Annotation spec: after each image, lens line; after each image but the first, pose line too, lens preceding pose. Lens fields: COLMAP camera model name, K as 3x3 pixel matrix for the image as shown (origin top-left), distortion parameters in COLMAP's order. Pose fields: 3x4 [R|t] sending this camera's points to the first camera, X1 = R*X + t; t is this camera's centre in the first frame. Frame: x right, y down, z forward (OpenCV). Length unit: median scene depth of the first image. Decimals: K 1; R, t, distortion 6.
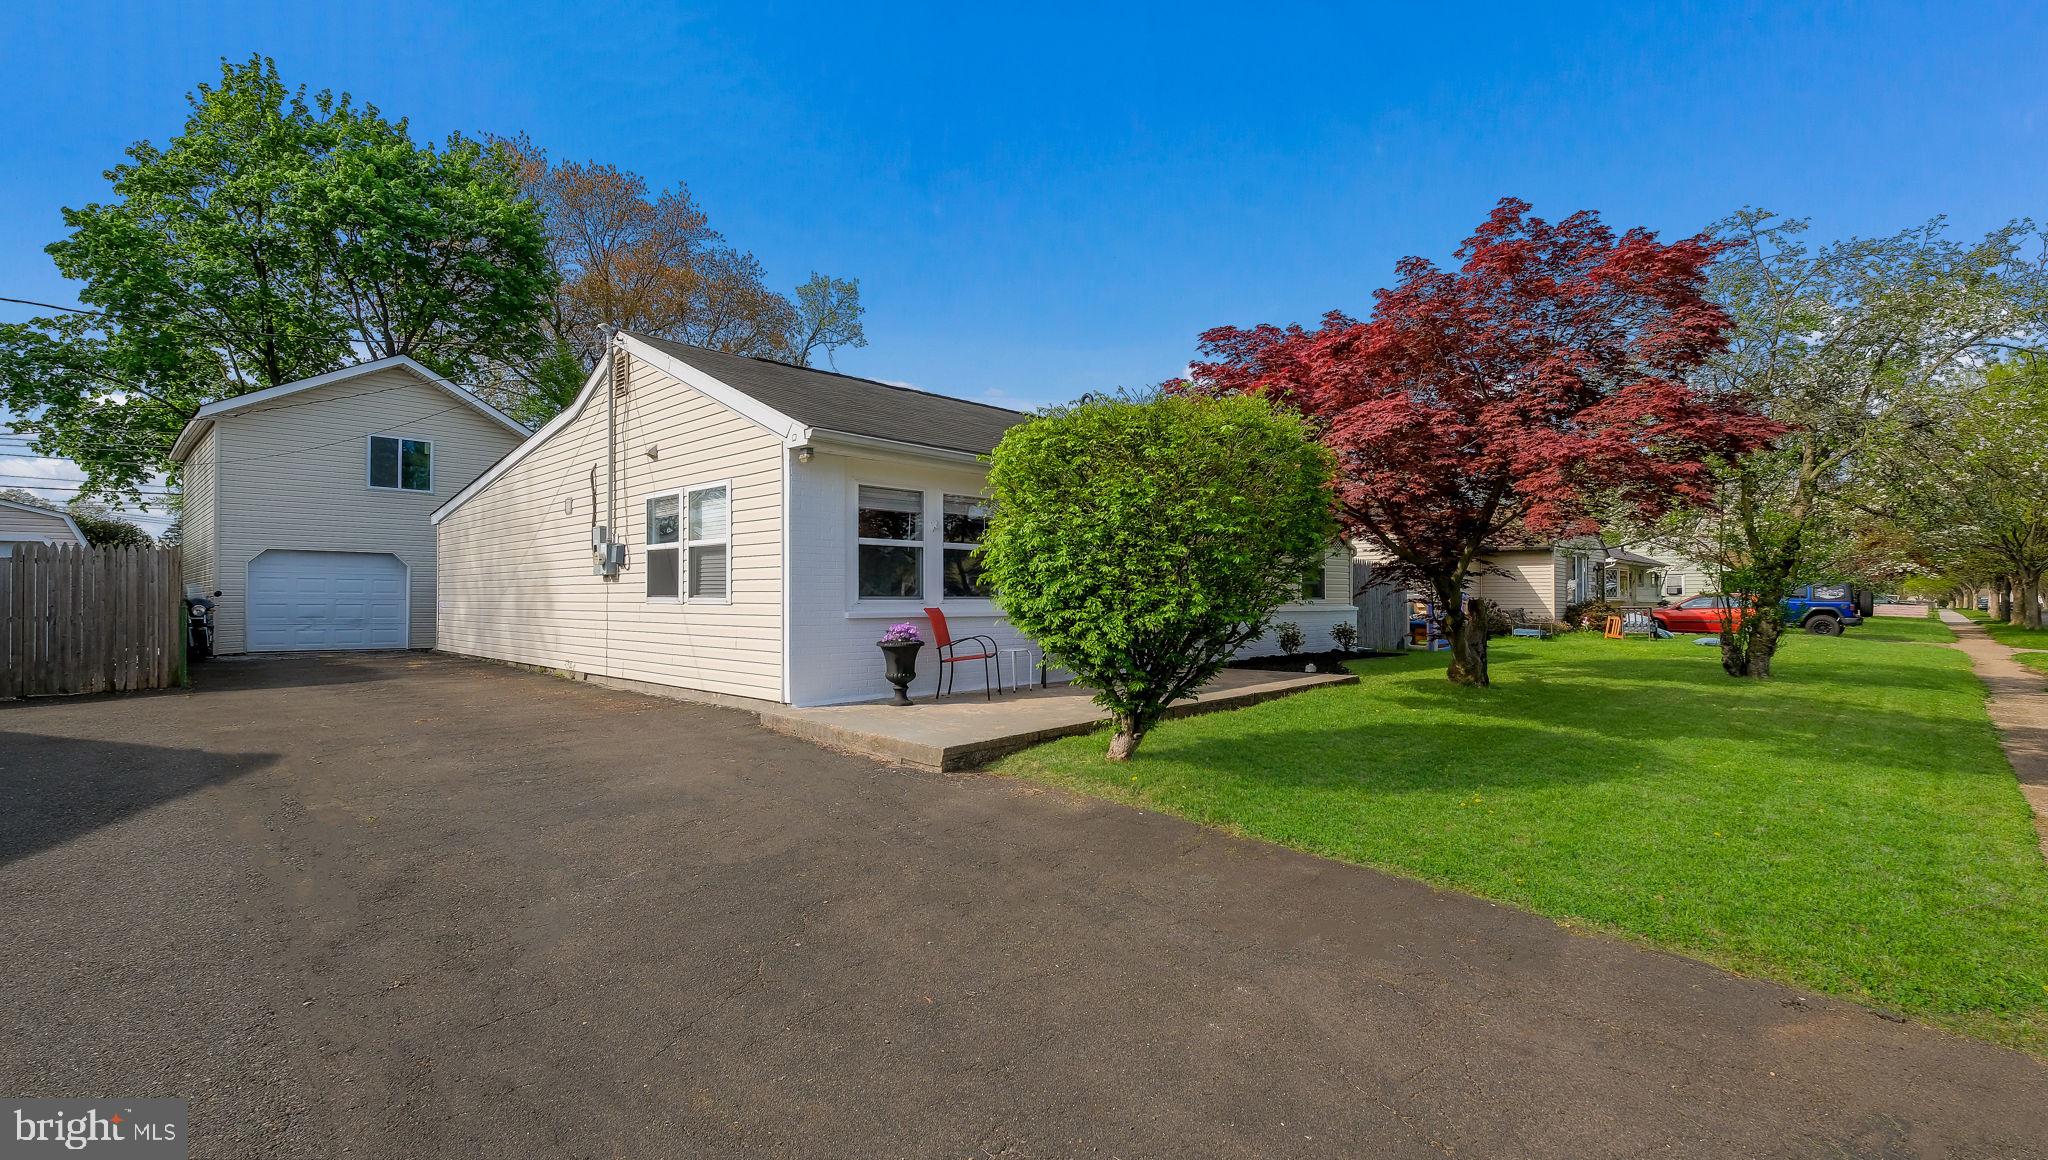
lens RADIAL K [[935.6, 0, 1029.8], [0, 935.6, 588.0], [0, 0, 1]] dist [0.003638, 0.000536]
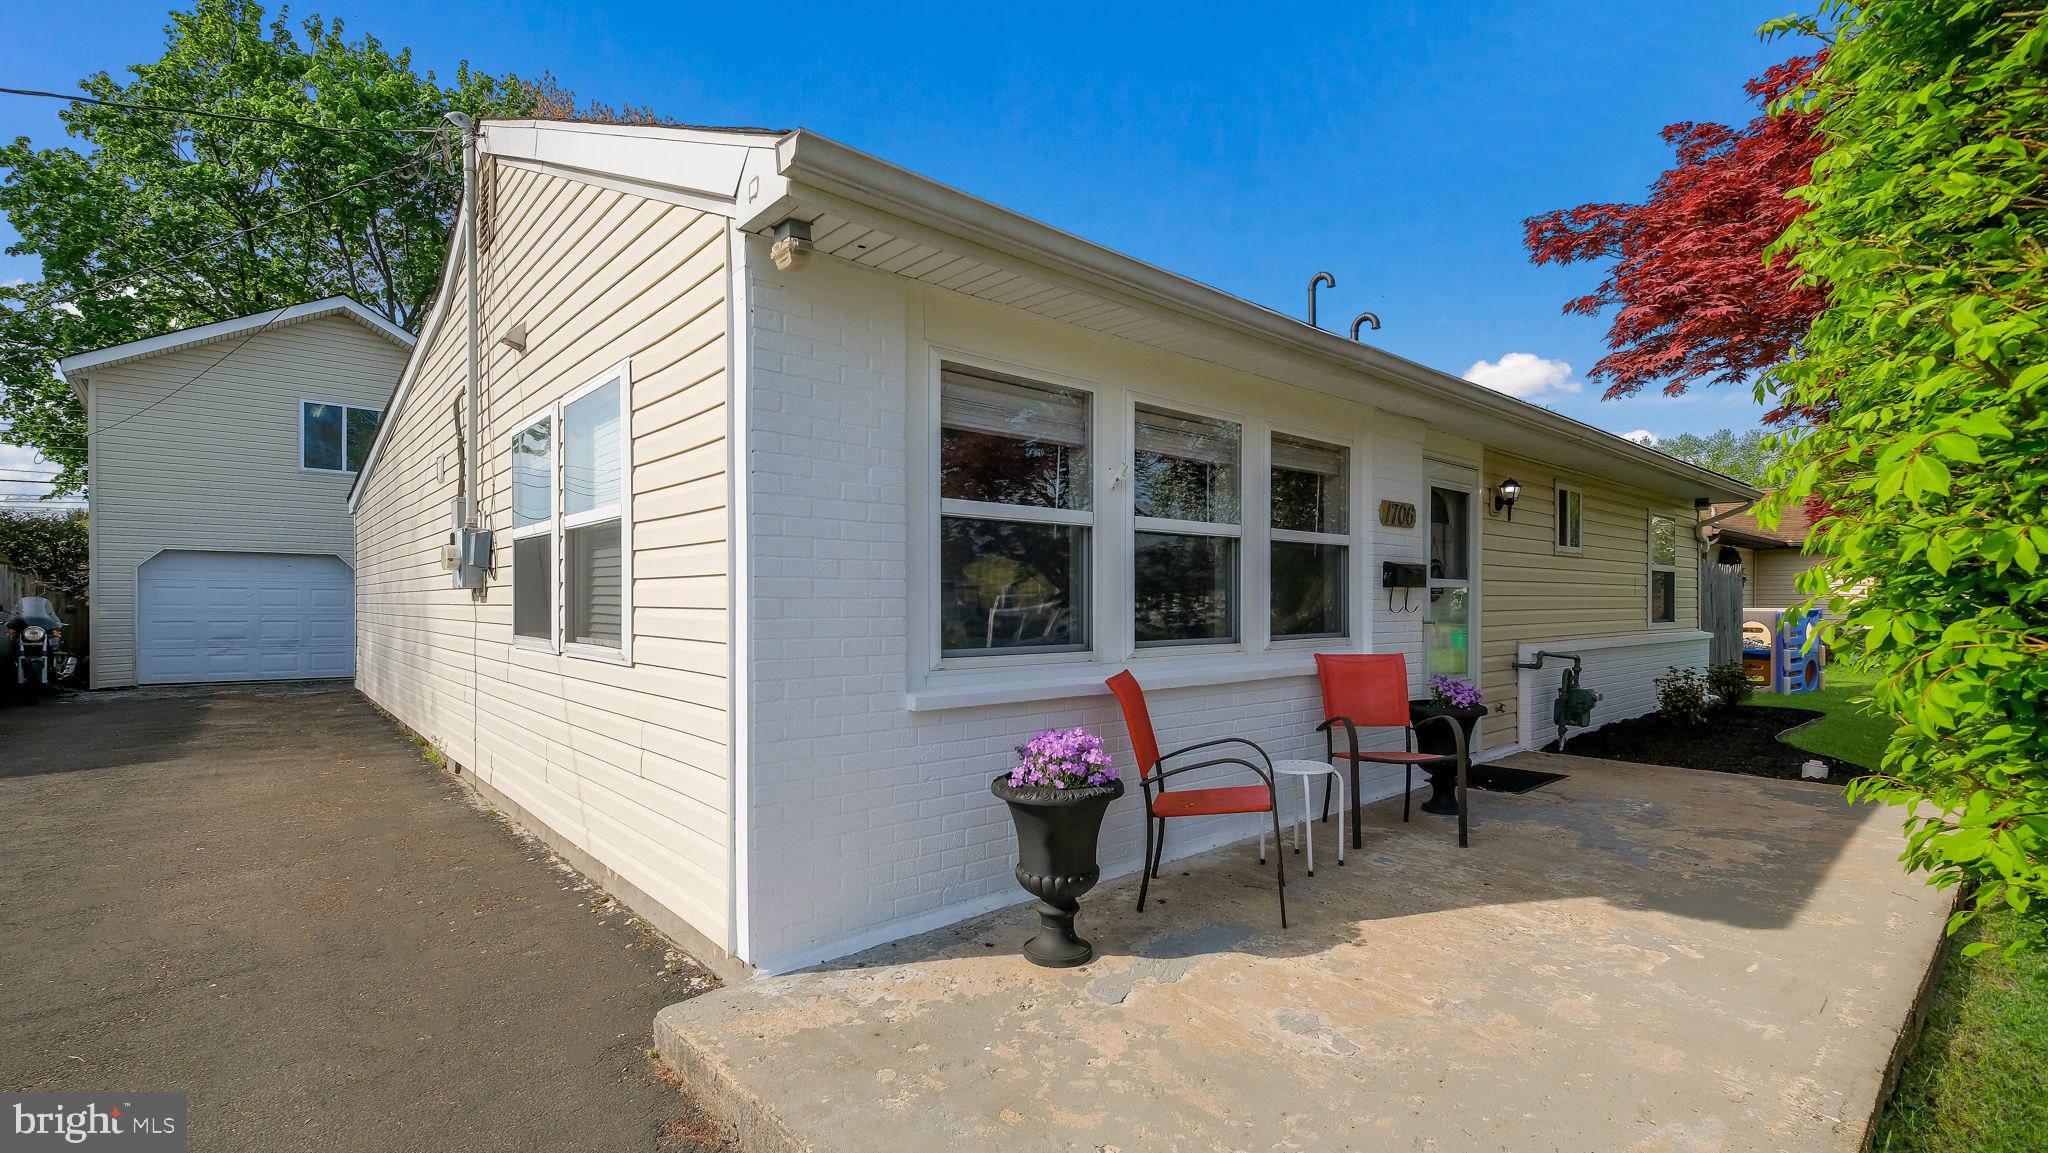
lens RADIAL K [[921.7, 0, 1013.2], [0, 921.7, 609.6], [0, 0, 1]] dist [0.003736, 0.000910]
pose [[0.995982, 0.001159, -0.089545, -0.110184], [0.000690, 0.999787, 0.020620, -0.014690], [0.089550, -0.020599, 0.995769, 0.577100]]
